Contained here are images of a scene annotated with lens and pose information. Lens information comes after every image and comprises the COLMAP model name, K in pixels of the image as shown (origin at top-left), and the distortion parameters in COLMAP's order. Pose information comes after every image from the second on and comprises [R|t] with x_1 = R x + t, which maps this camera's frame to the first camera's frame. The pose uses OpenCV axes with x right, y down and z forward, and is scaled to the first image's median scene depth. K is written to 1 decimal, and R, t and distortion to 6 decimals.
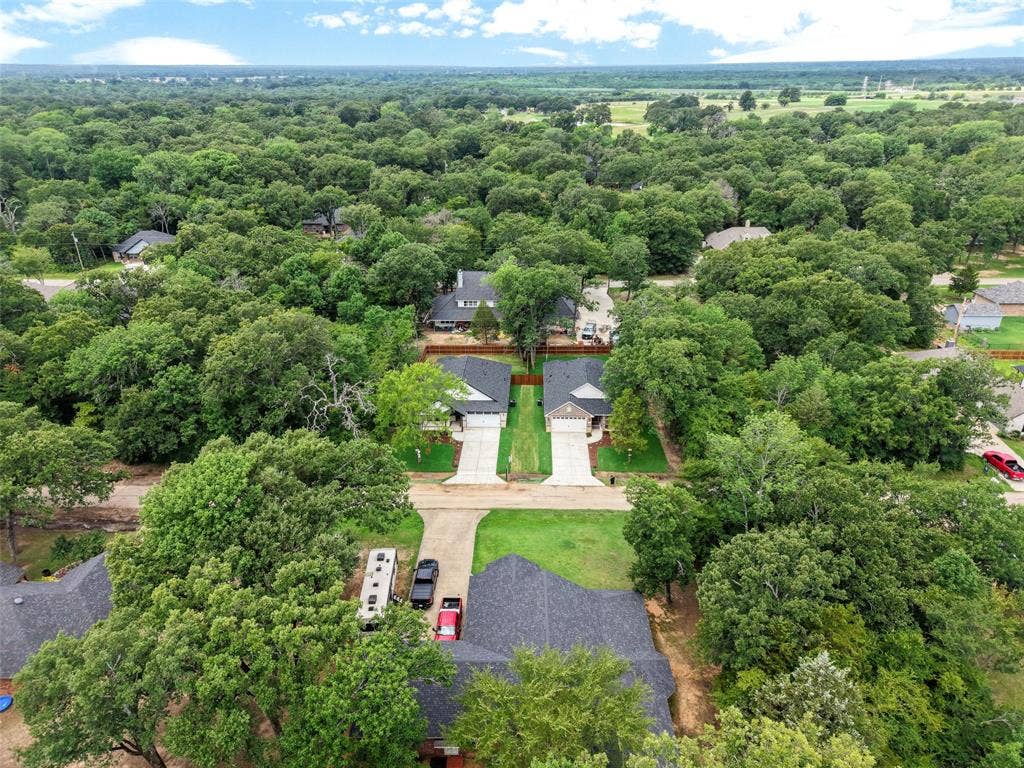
lens RADIAL K [[671.3, 0, 512.0], [0, 671.3, 384.0], [0, 0, 1]] dist [0.029108, -0.001638]
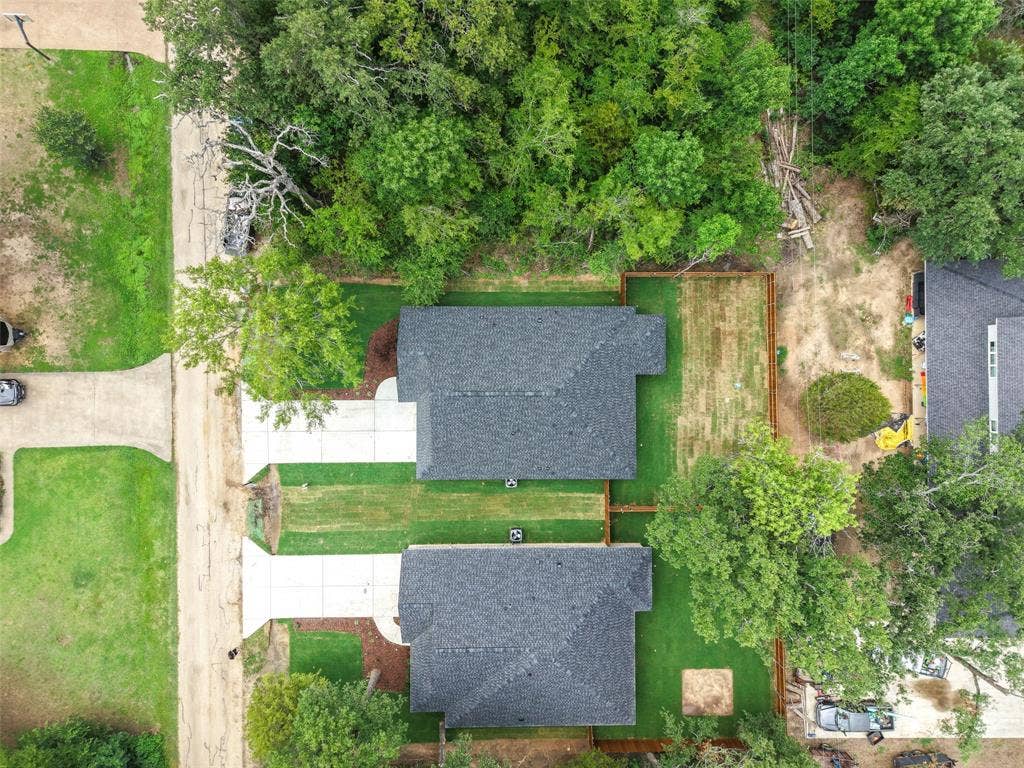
lens RADIAL K [[671.3, 0, 512.0], [0, 671.3, 384.0], [0, 0, 1]] dist [0.029108, -0.001638]
pose [[0.035591, 0.999366, 0.000671, -0.081856], [-0.454129, 0.015575, 0.890800, -0.470163], [0.890225, -0.032009, 0.454395, 0.821732]]
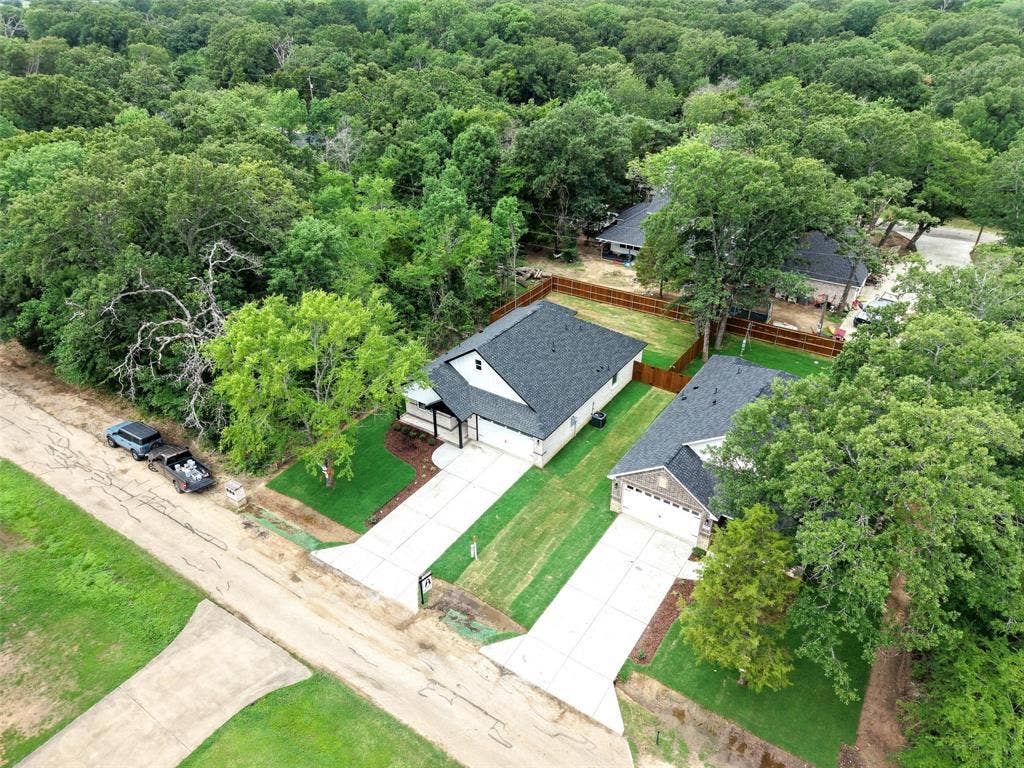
lens RADIAL K [[671.3, 0, 512.0], [0, 671.3, 384.0], [0, 0, 1]] dist [0.029108, -0.001638]
pose [[0.847351, 0.276000, -0.453673, 0.176185], [-0.225605, 0.960493, 0.162958, -0.067504], [0.480727, -0.035732, 0.876142, 0.571709]]
